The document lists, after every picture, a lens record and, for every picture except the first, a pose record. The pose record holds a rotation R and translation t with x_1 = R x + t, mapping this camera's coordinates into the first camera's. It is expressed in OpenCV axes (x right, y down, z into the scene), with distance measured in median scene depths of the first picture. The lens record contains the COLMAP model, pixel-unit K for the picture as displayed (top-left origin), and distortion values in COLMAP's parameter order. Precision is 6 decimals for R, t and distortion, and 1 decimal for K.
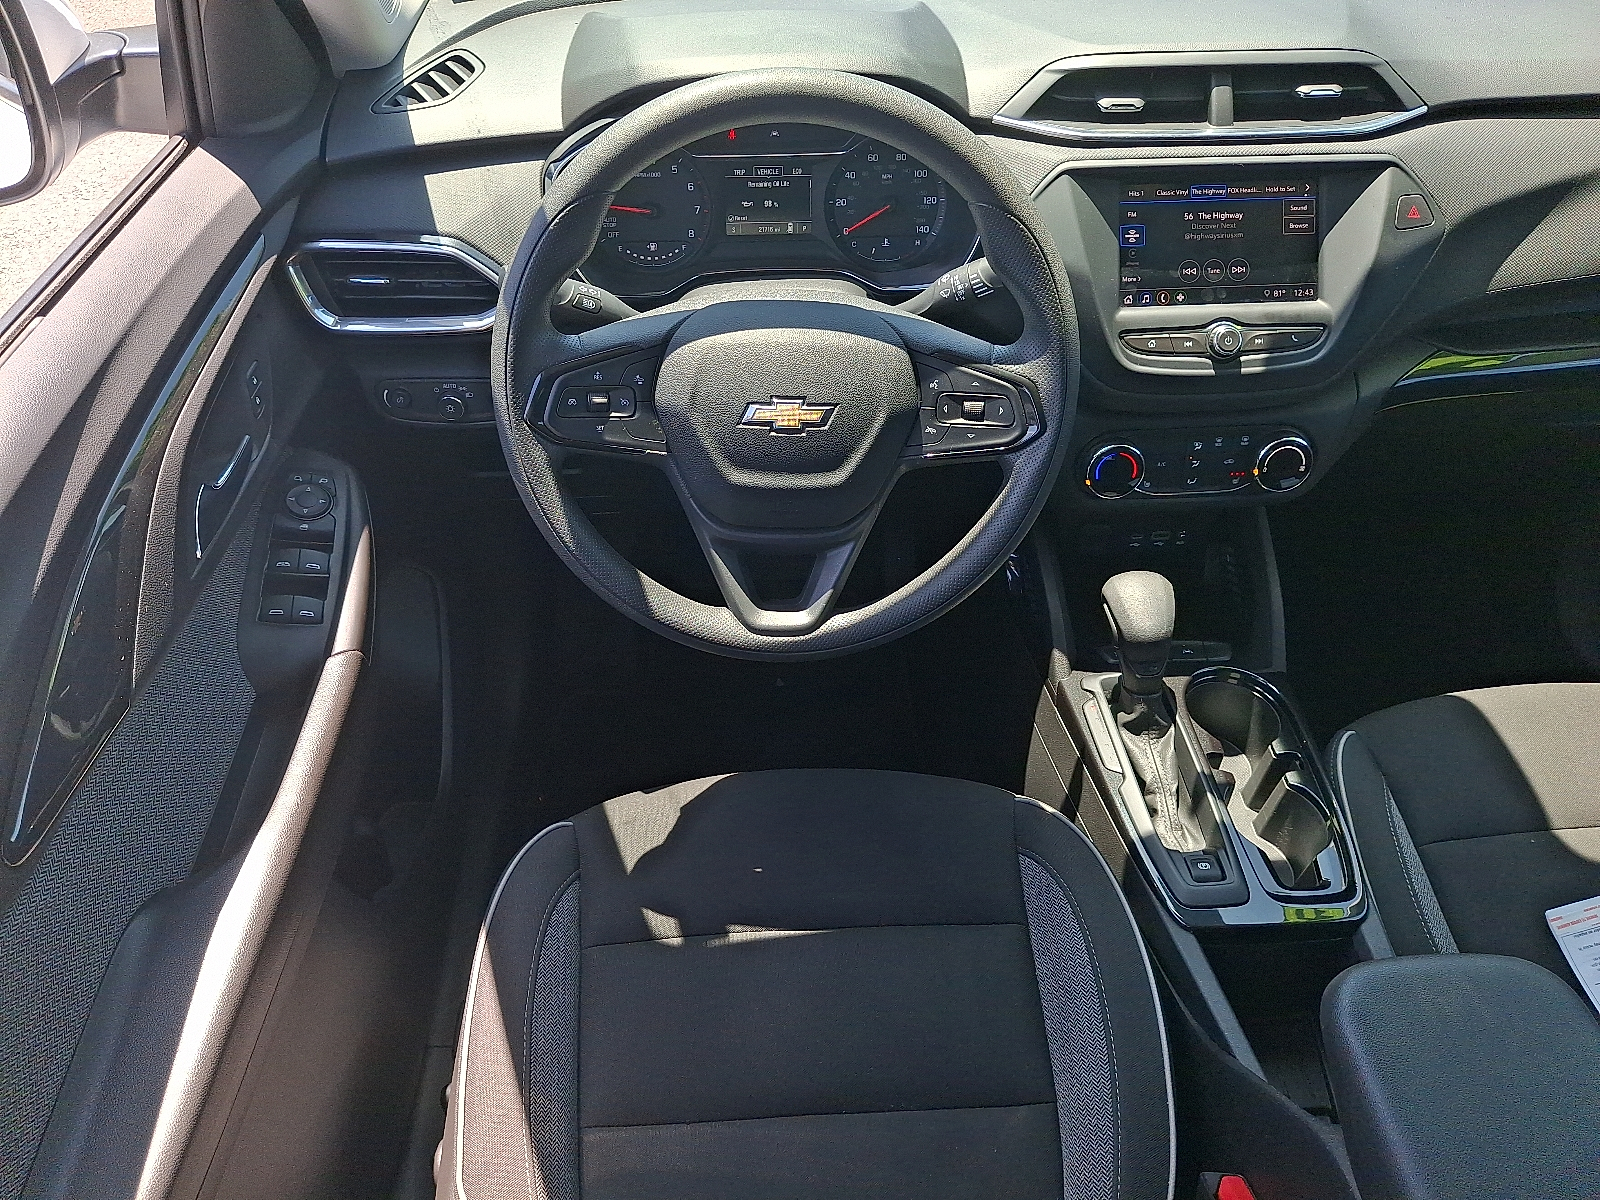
lens RADIAL K [[1170.0, 0, 774.5], [0, 1170.0, 584.7], [0, 0, 1]] dist [0.041833, -0.028479]
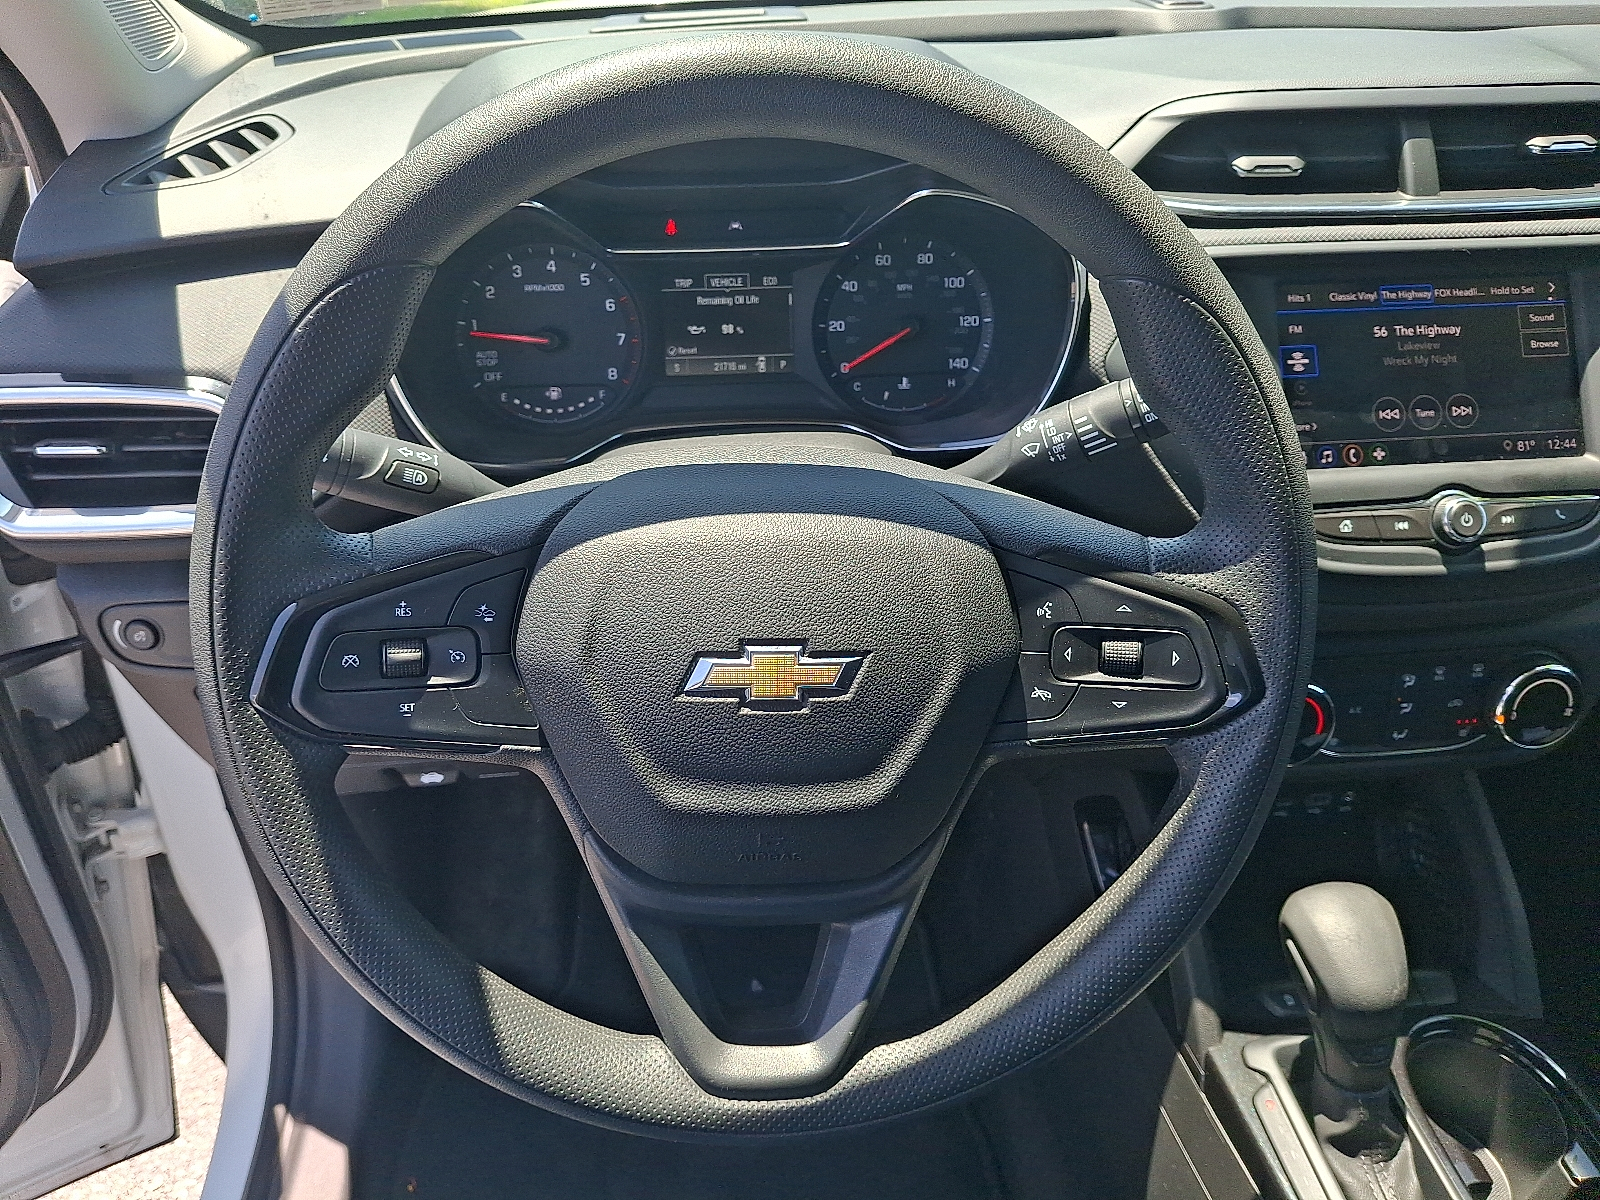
lens RADIAL K [[1170.0, 0, 796.4], [0, 1170.0, 594.5], [0, 0, 1]] dist [0.041833, -0.028479]
pose [[0.998605, -0.021286, 0.048313, -0.002105], [0.027874, 0.989747, -0.140084, -0.089879], [-0.044836, 0.141236, 0.988960, 0.402462]]
